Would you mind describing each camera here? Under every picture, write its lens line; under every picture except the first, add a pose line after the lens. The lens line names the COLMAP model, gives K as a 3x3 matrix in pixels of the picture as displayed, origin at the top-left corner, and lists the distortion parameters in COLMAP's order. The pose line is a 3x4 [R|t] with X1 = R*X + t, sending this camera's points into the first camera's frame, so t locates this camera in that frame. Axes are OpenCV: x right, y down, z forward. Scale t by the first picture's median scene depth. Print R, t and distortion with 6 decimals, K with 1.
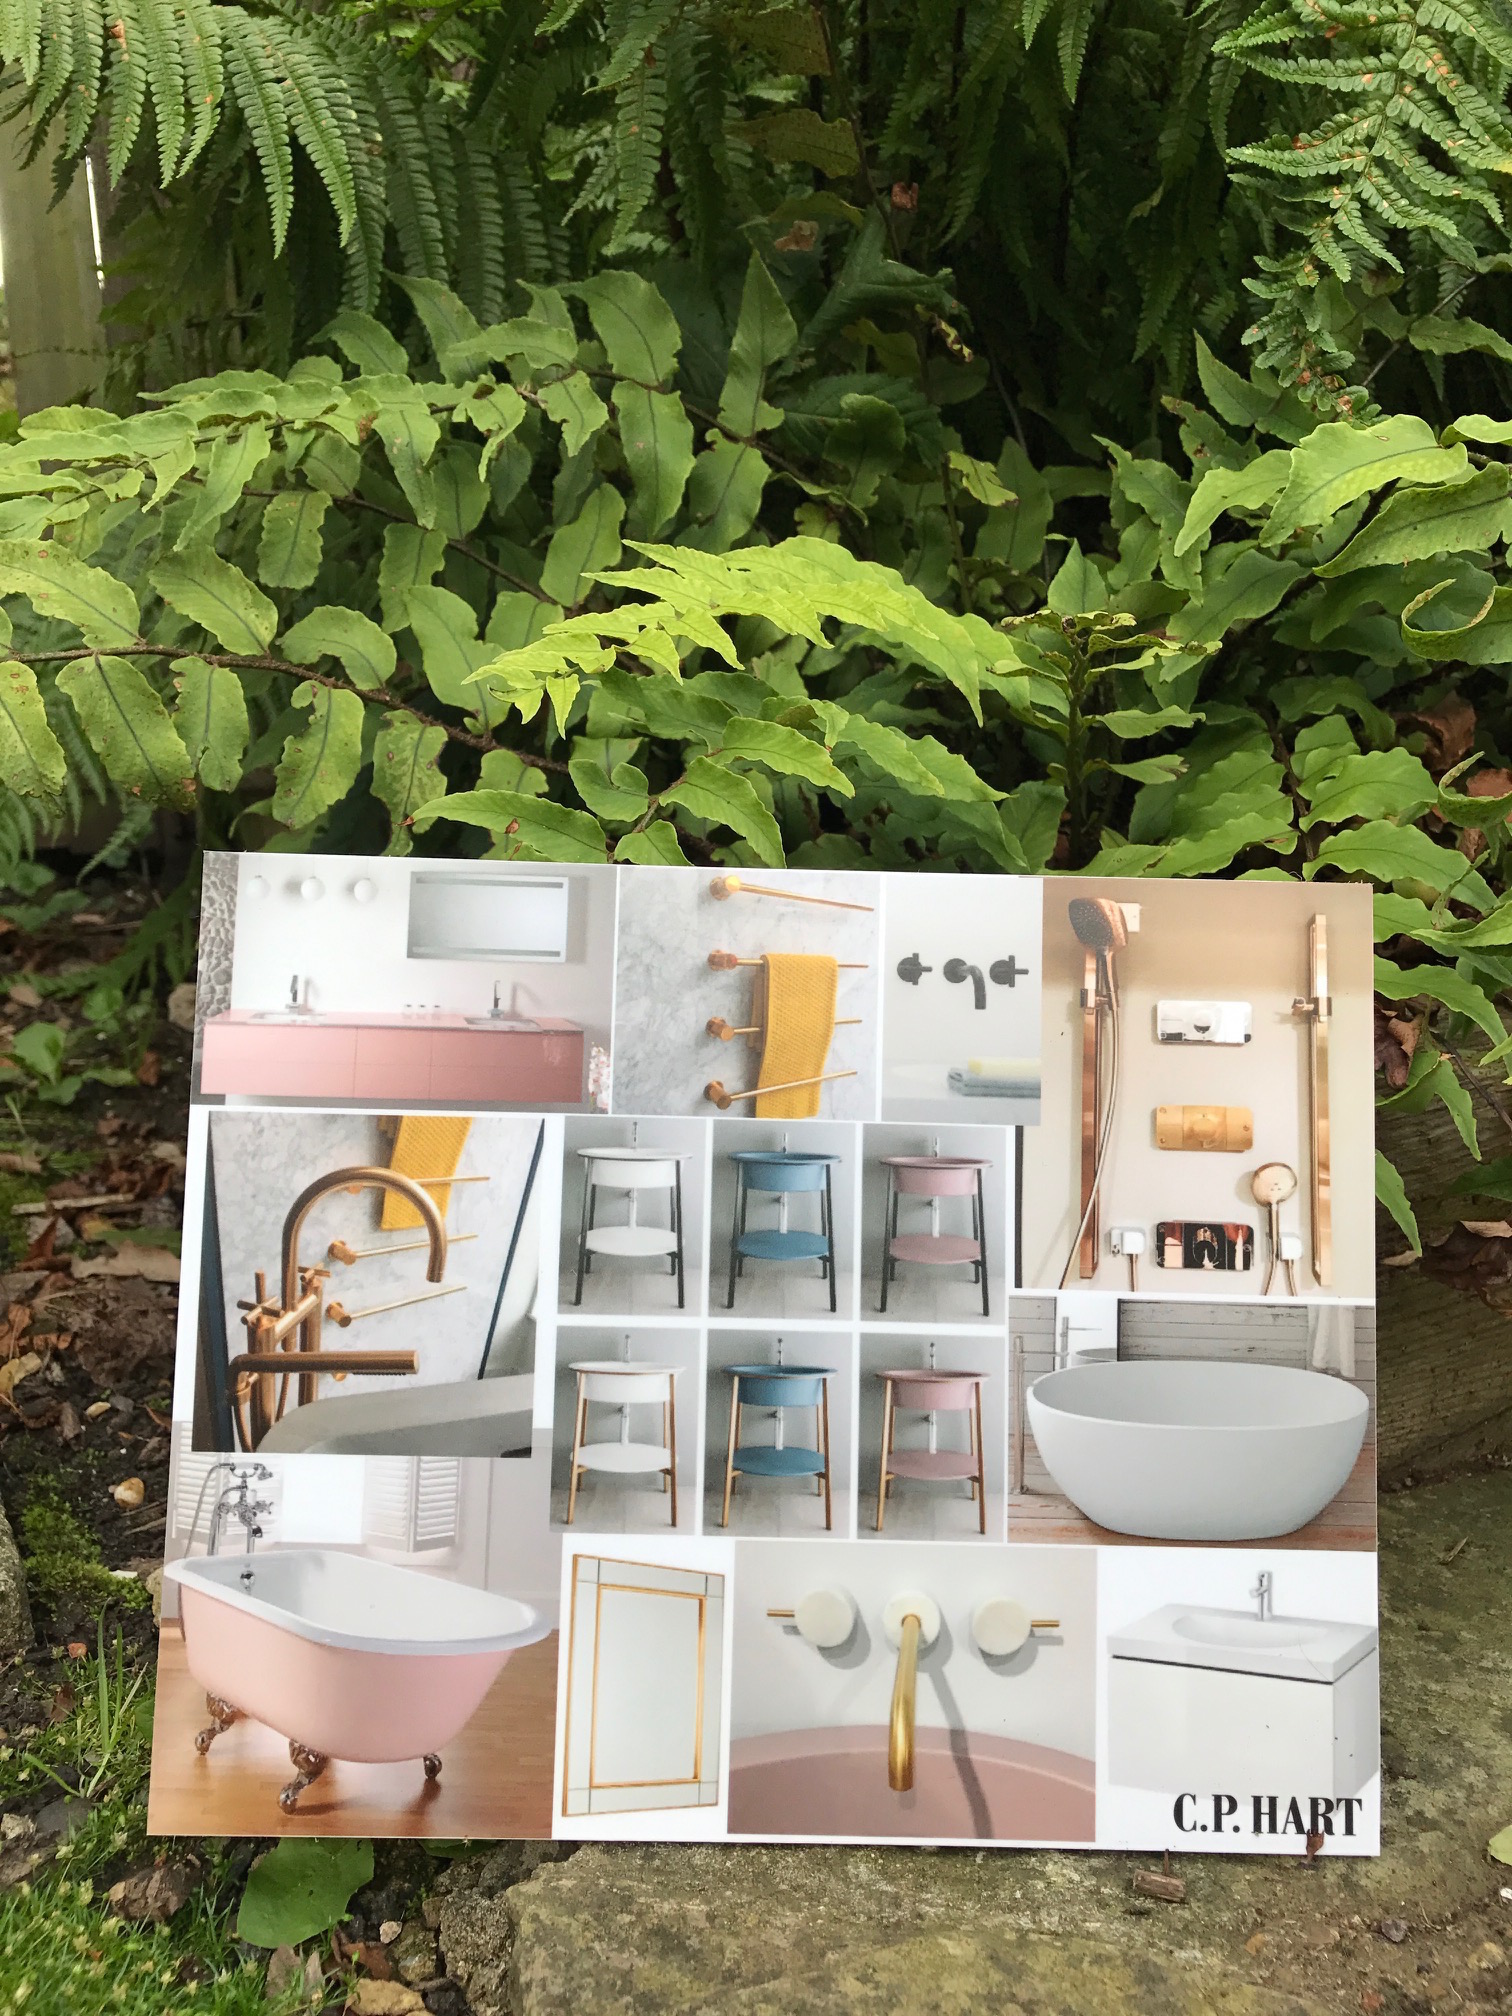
lens RADIAL K [[1673.5, 0, 755.5], [0, 1673.5, 1008.0], [0, 0, 1]] dist [0.000122, 0.016063]
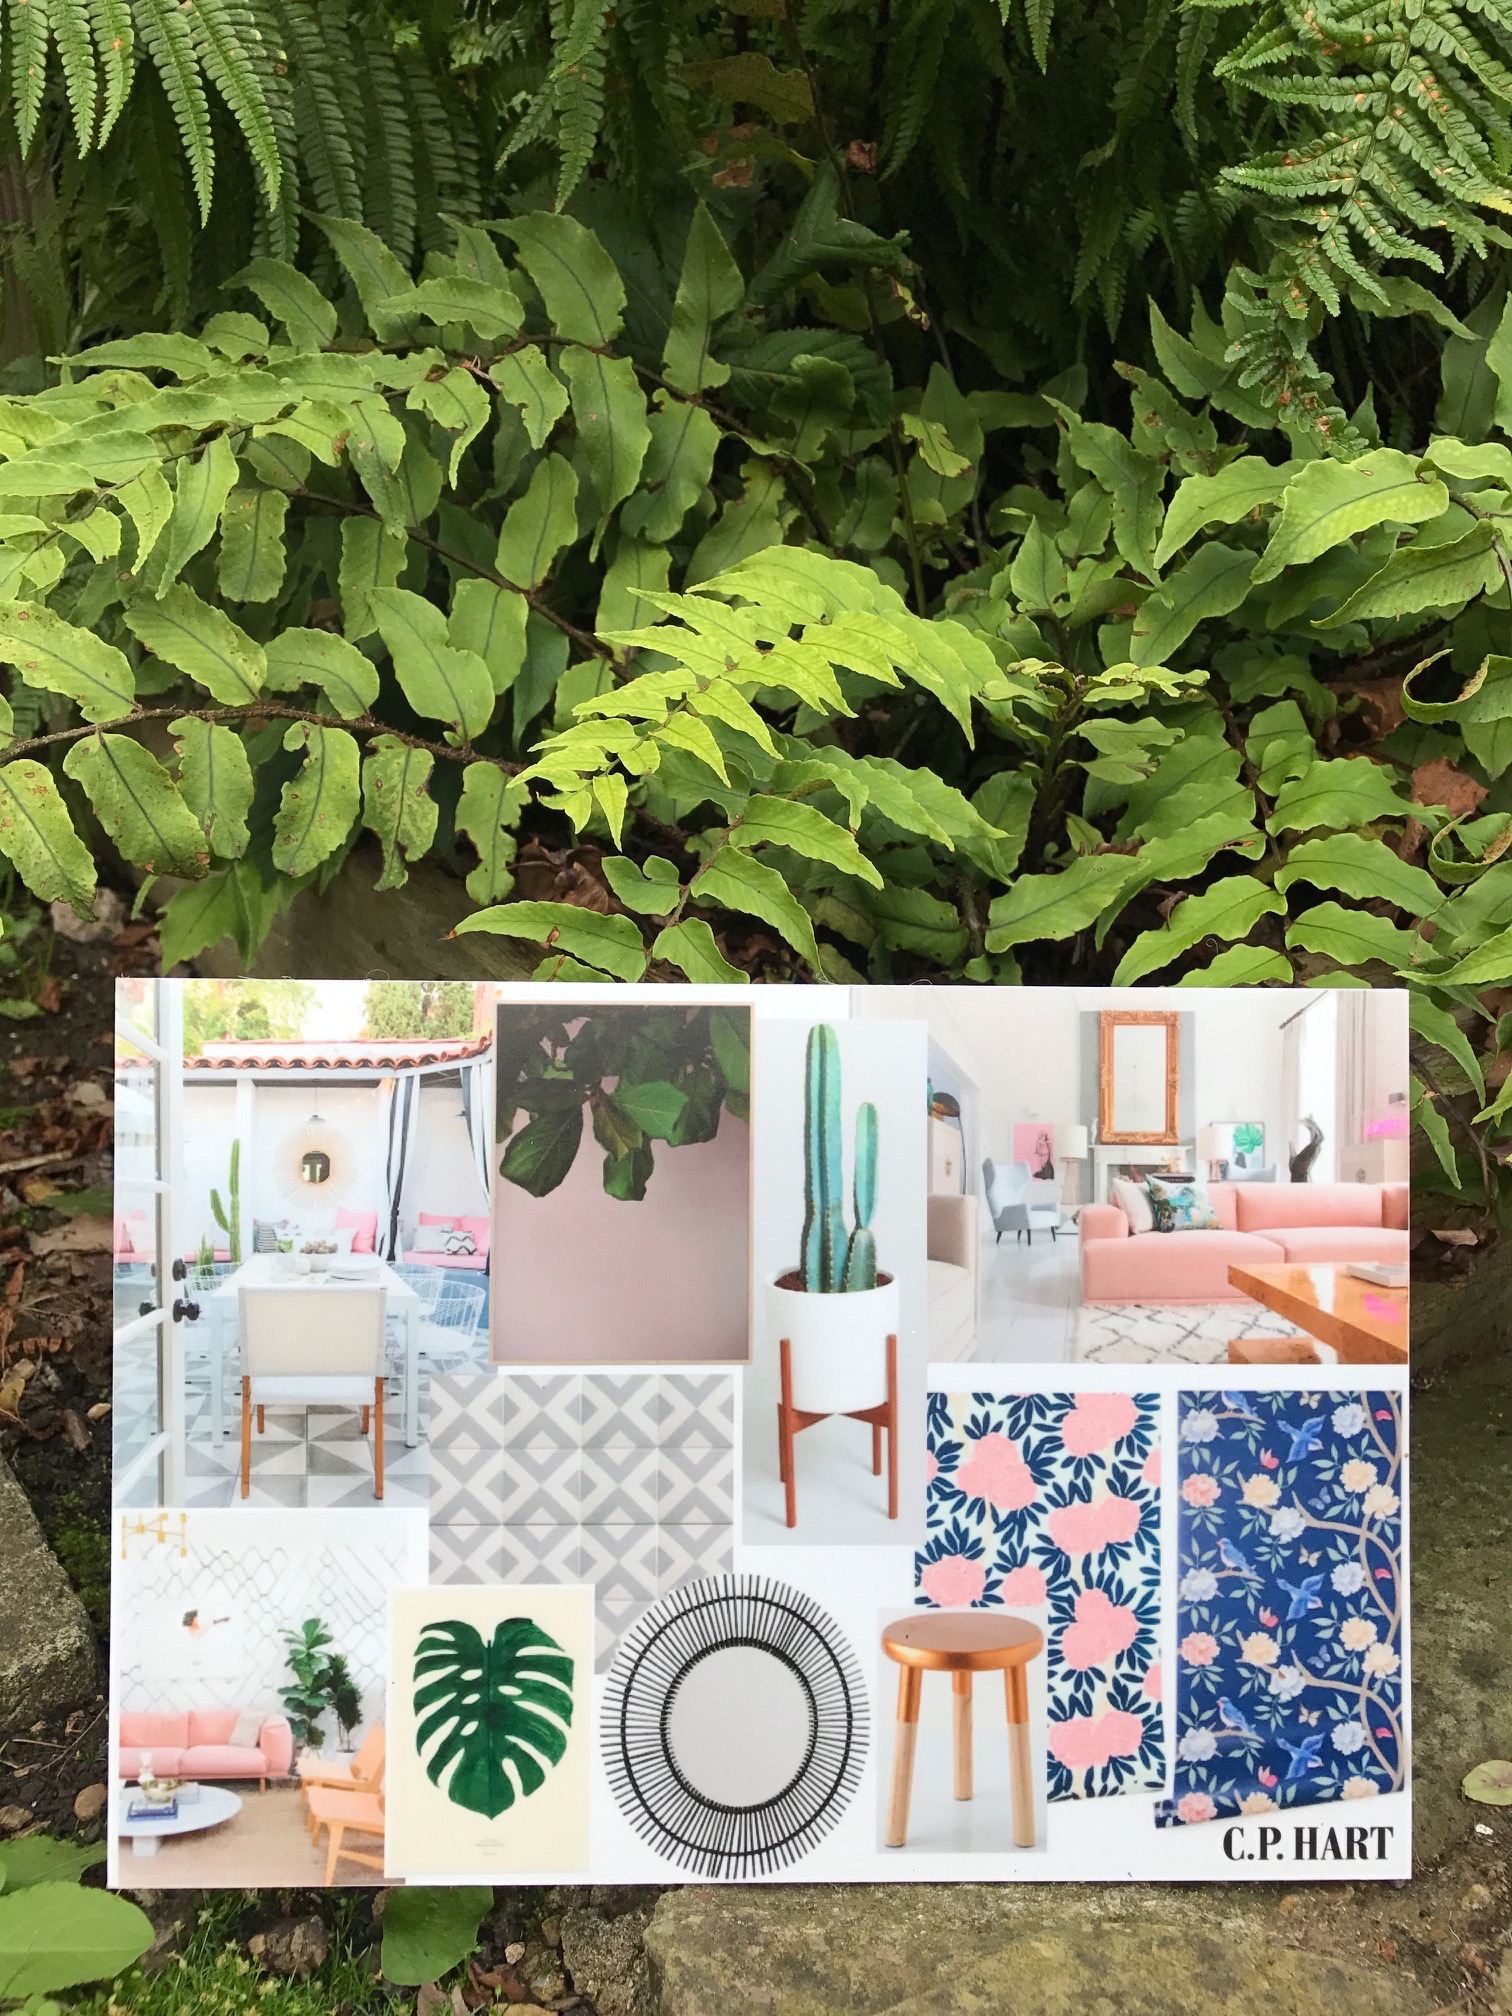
lens RADIAL K [[1673.5, 0, 750.6], [0, 1673.5, 1001.9], [0, 0, 1]] dist [0.000122, 0.016063]
pose [[0.993471, -0.042784, 0.105754, -0.109454], [0.027846, 0.989915, 0.138896, -0.153216], [-0.110630, -0.135045, 0.984644, -0.011603]]
